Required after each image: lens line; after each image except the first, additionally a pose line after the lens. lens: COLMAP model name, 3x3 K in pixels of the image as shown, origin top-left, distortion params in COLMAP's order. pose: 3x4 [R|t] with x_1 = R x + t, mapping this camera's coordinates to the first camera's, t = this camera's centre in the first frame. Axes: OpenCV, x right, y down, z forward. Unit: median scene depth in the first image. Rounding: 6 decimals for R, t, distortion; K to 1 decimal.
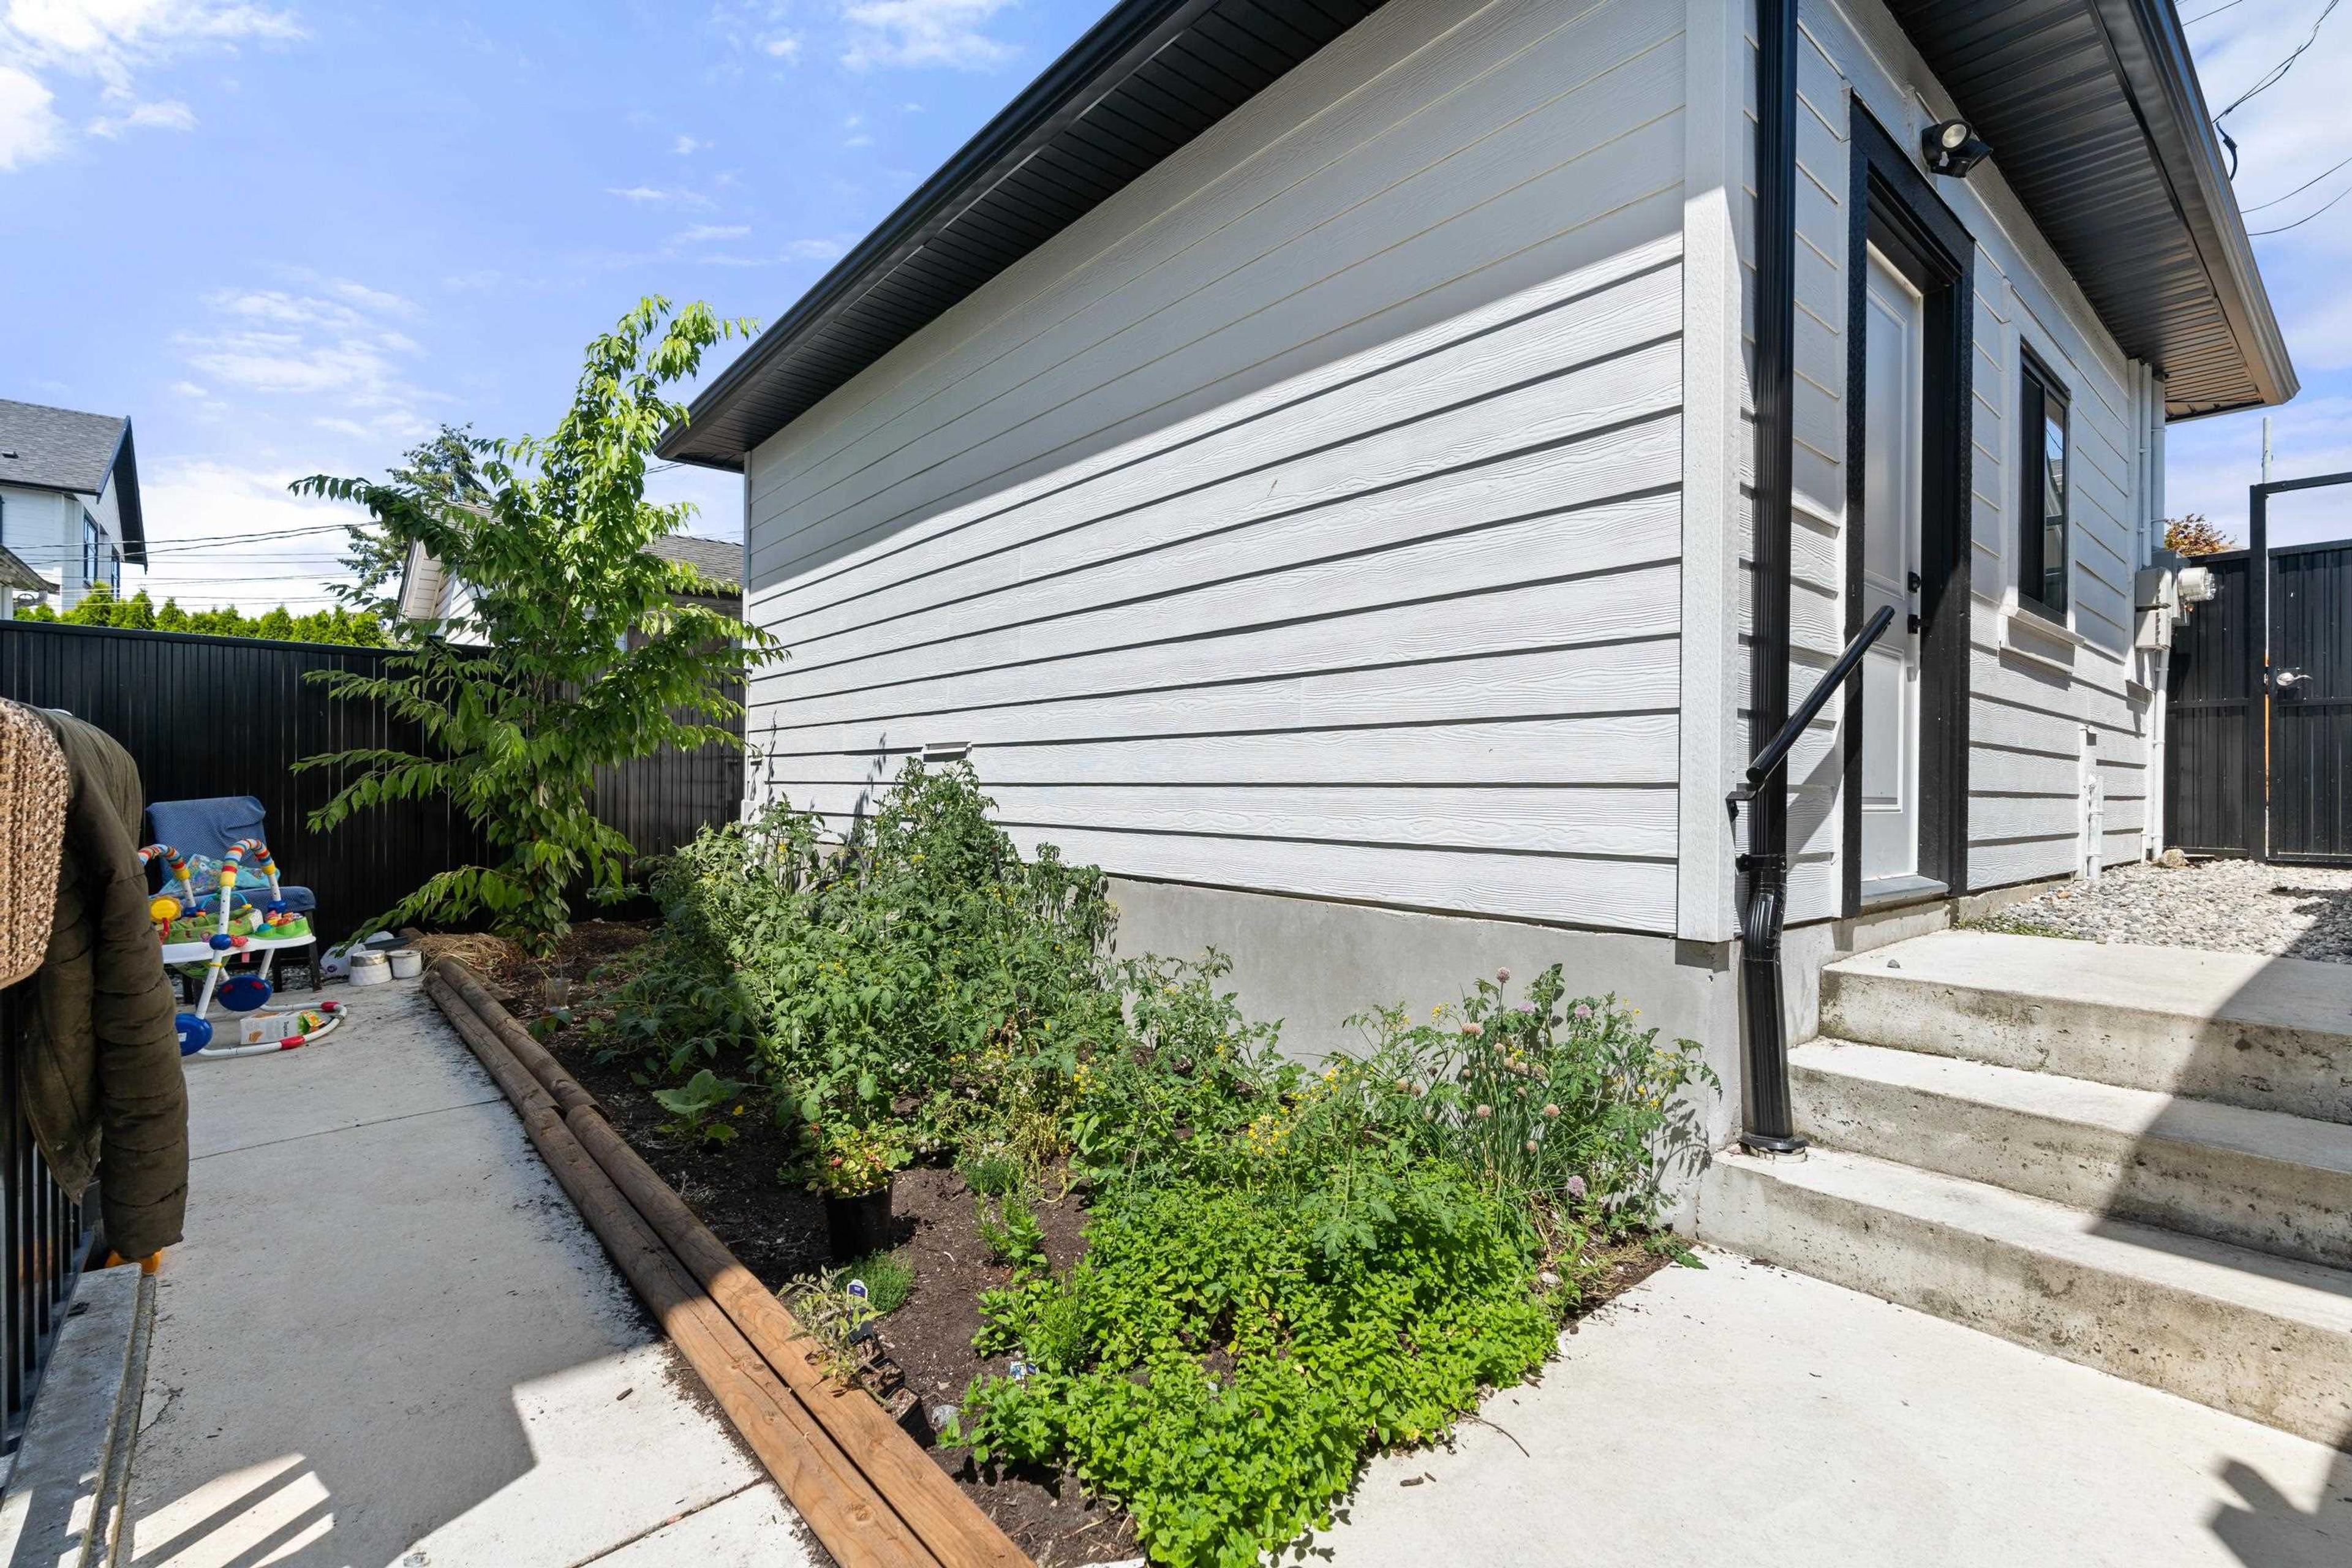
lens RADIAL K [[1051.1, 0, 1176.0], [0, 1051.1, 784.0], [0, 0, 1]] dist [-0.002423, 0.000390]
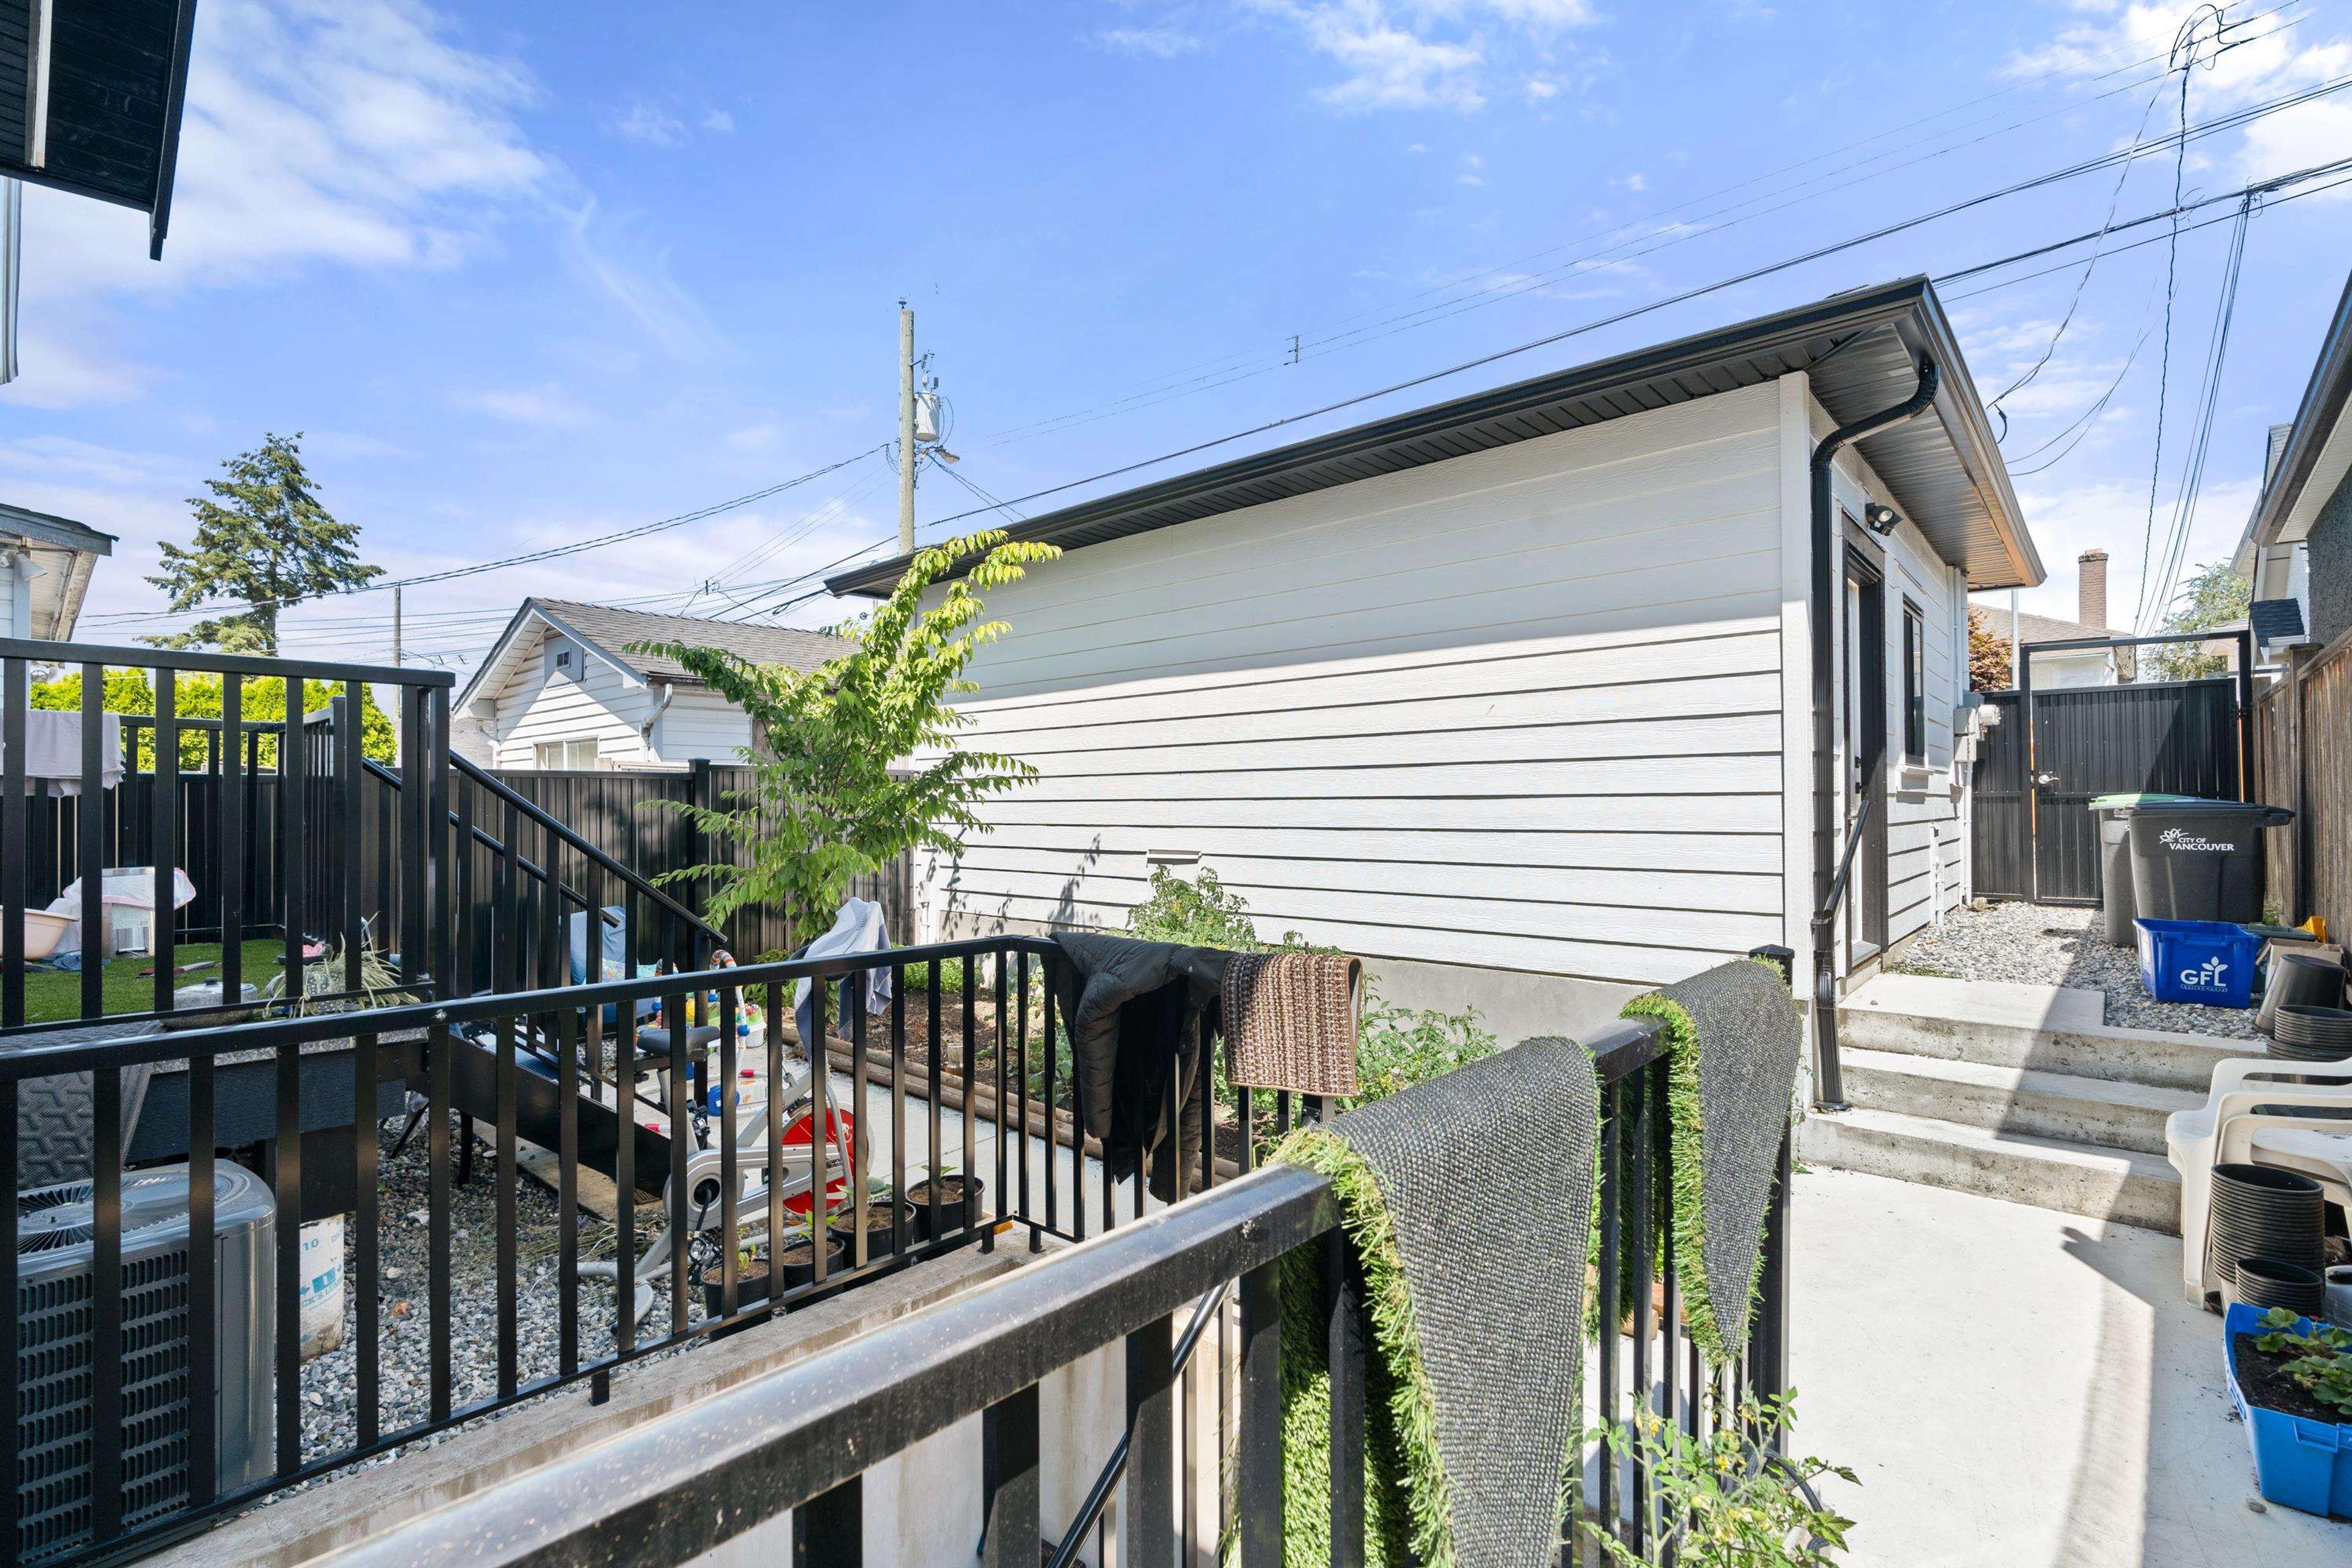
lens RADIAL K [[1057.9, 0, 1176.0], [0, 1057.9, 784.0], [0, 0, 1]] dist [-0.002729, -0.000462]
pose [[0.989977, -0.012823, 0.140643, -0.814650], [0.014546, 0.999831, -0.011228, -0.217628], [-0.140475, 0.013162, 0.989997, -0.674654]]
